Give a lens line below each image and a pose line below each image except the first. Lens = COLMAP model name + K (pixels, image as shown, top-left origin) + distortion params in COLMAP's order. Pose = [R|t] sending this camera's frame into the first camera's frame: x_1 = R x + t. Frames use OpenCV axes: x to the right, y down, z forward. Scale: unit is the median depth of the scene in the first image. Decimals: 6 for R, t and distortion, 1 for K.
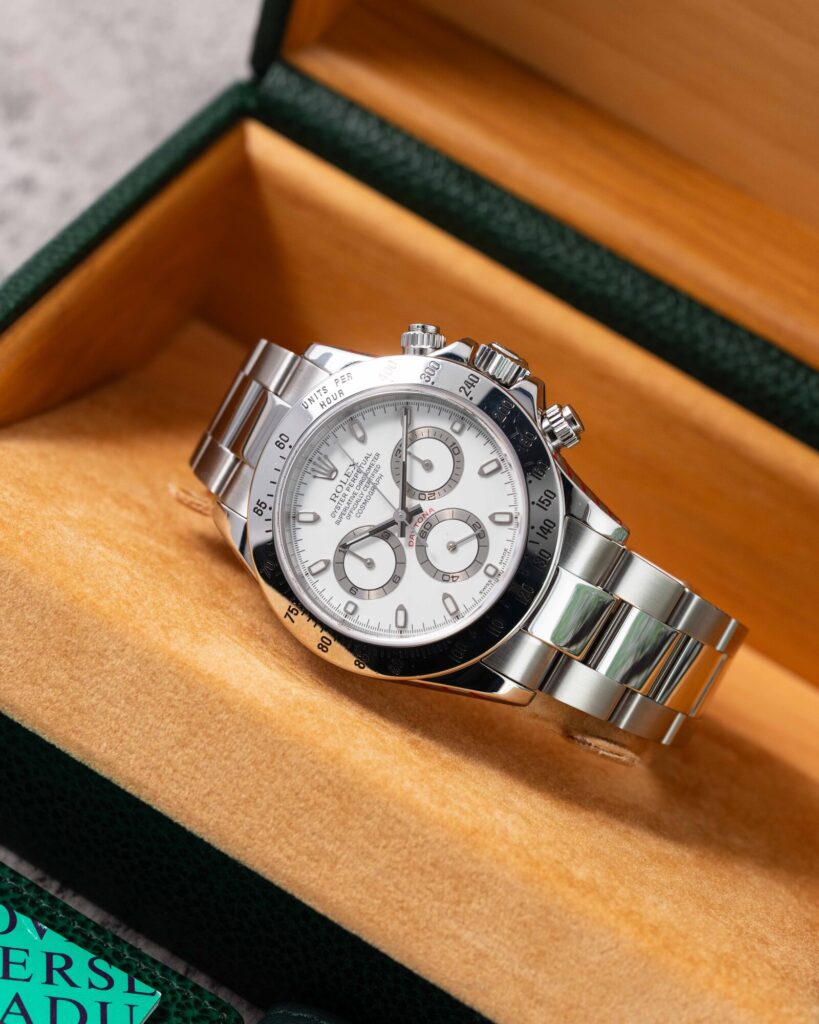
lens RADIAL K [[4780.4, 0, 409.5], [0, 4780.4, 512.0], [0, 0, 1]] dist [-0.050695, 4.688092]
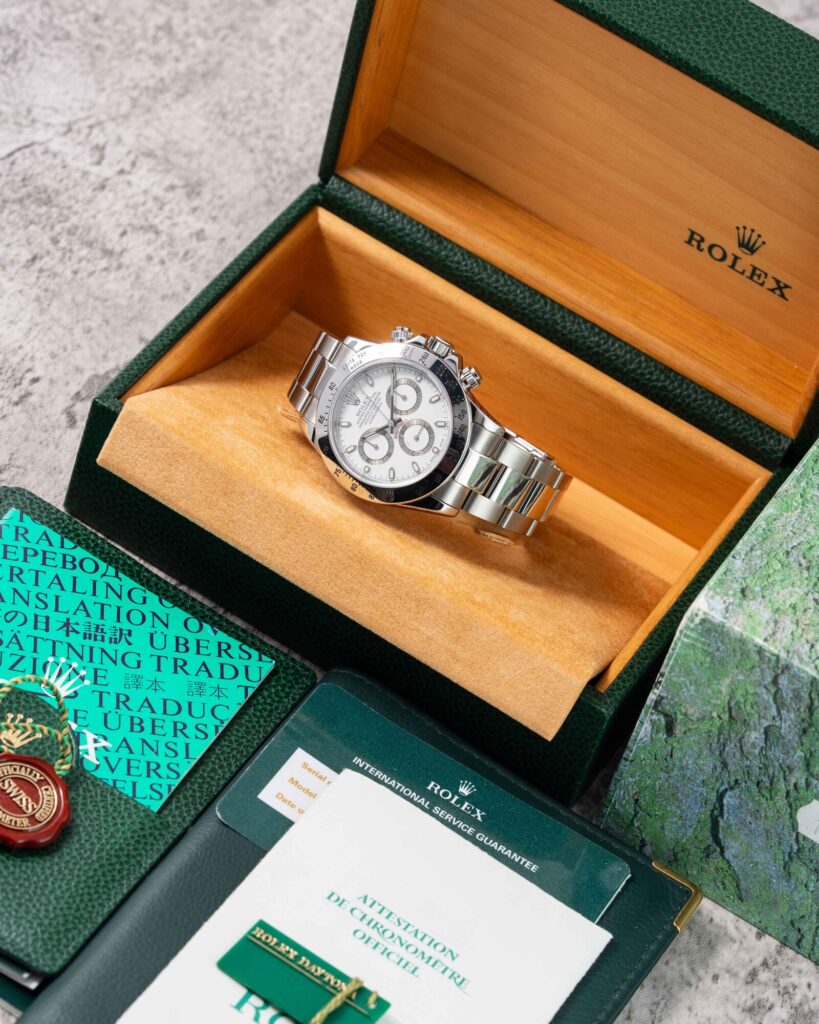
lens RADIAL K [[4780.4, 0, 409.5], [0, 4780.4, 512.0], [0, 0, 1]] dist [-0.050695, 4.688092]
pose [[0.999445, -0.010403, -0.031658, 0.068799], [0.011587, 0.999232, 0.037433, -0.036811], [0.031244, -0.037779, 0.998798, -1.003707]]
